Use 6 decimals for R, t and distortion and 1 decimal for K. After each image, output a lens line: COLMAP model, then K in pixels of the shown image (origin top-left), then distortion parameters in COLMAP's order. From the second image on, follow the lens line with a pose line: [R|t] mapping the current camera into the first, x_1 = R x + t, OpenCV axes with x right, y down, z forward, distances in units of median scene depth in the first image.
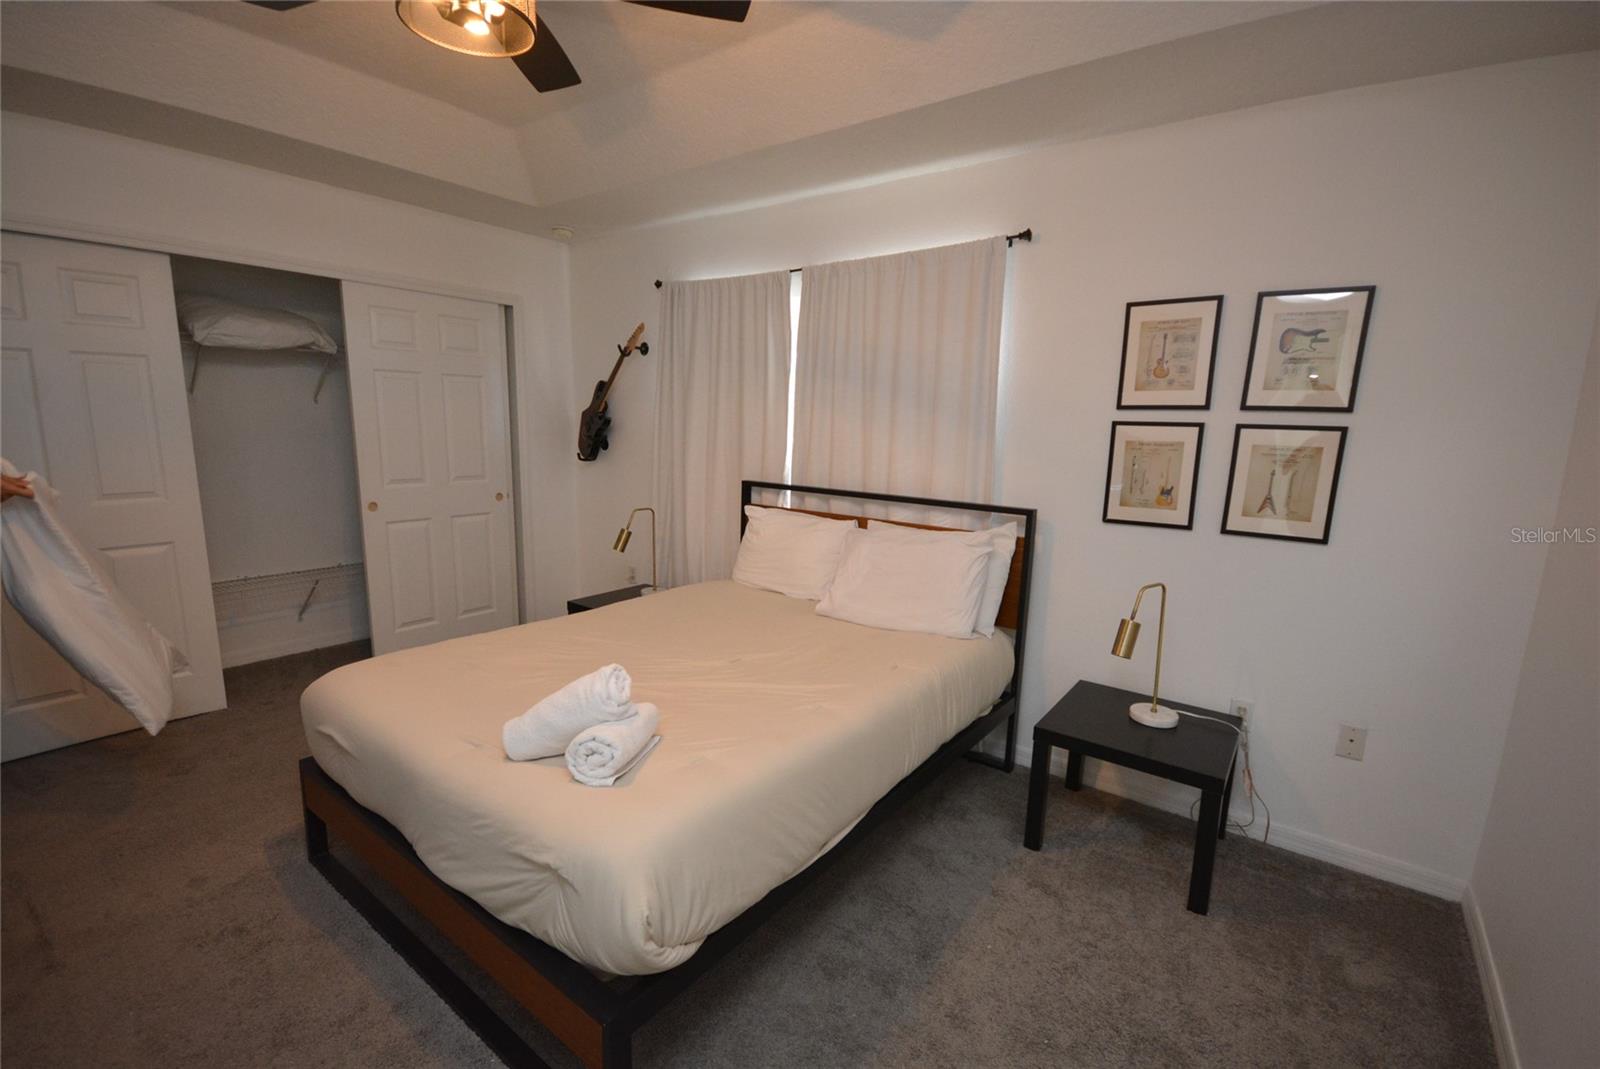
lens RADIAL K [[705.5, 0, 796.9], [0, 705.5, 553.7], [0, 0, 1]] dist [0.011578, -0.014401]
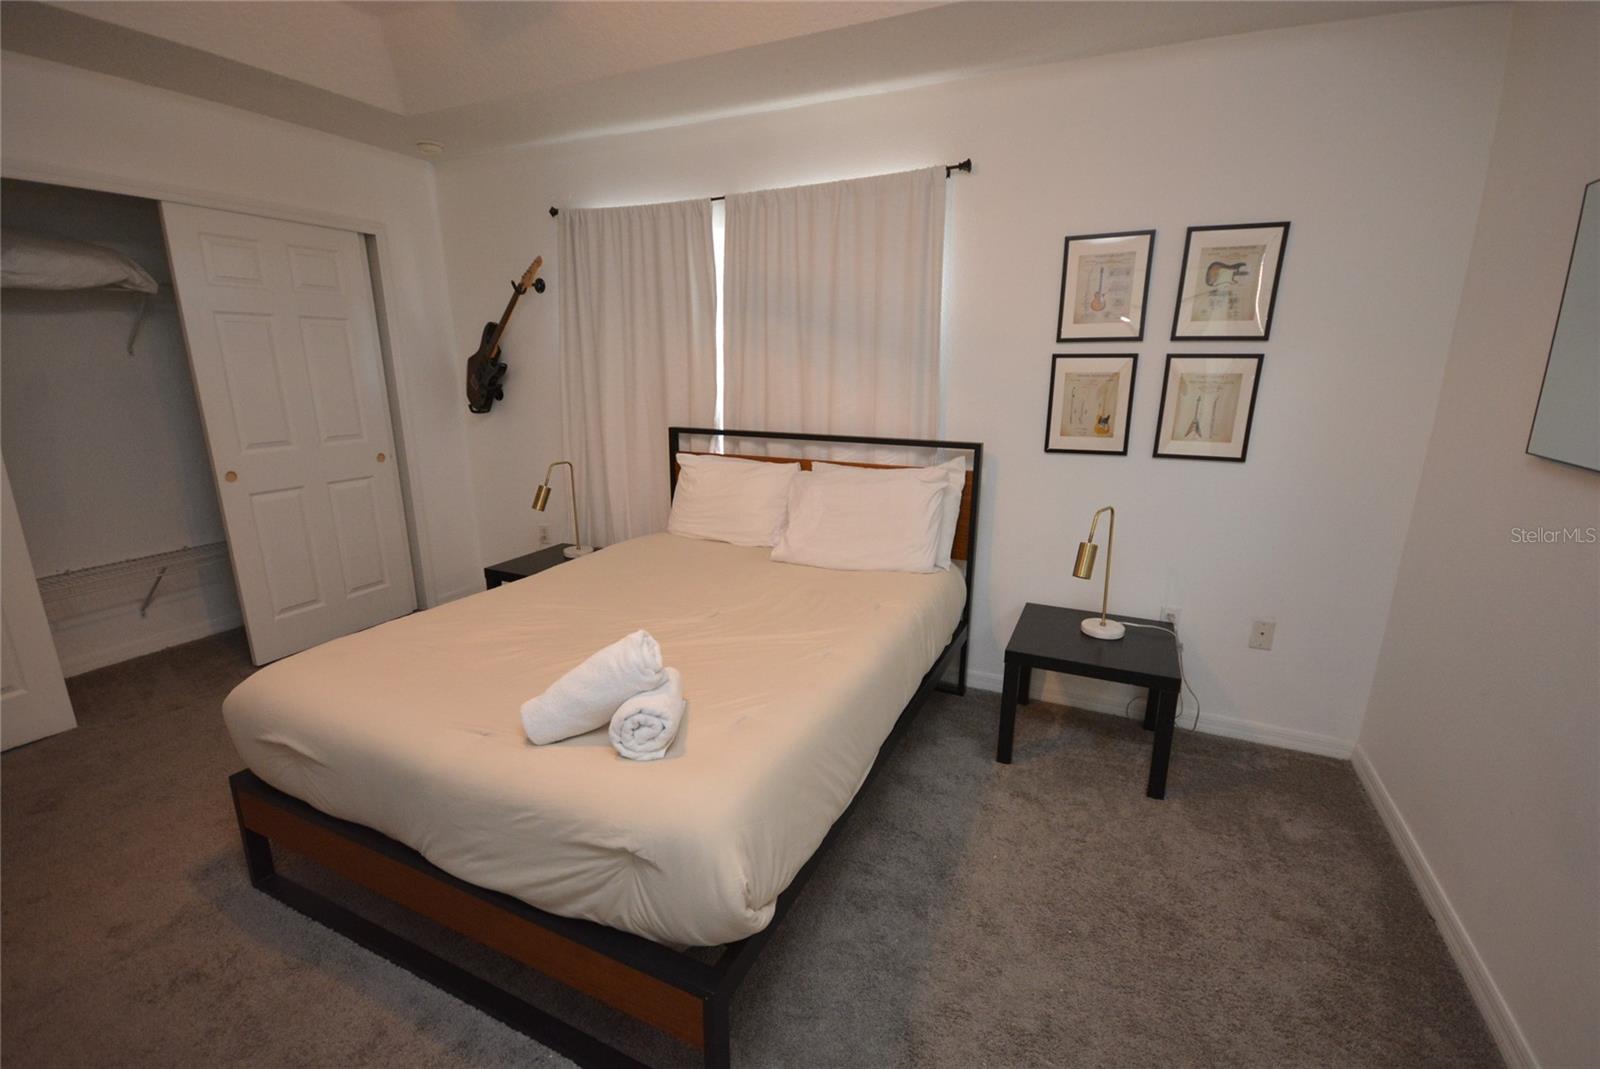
lens RADIAL K [[705.5, 0, 796.9], [0, 705.5, 553.7], [0, 0, 1]] dist [0.011578, -0.014401]
pose [[0.978210, -0.076800, 0.192890, -0.152688], [0.061292, 0.994483, 0.085124, -0.007203], [-0.198363, -0.071446, 0.977521, 0.038045]]
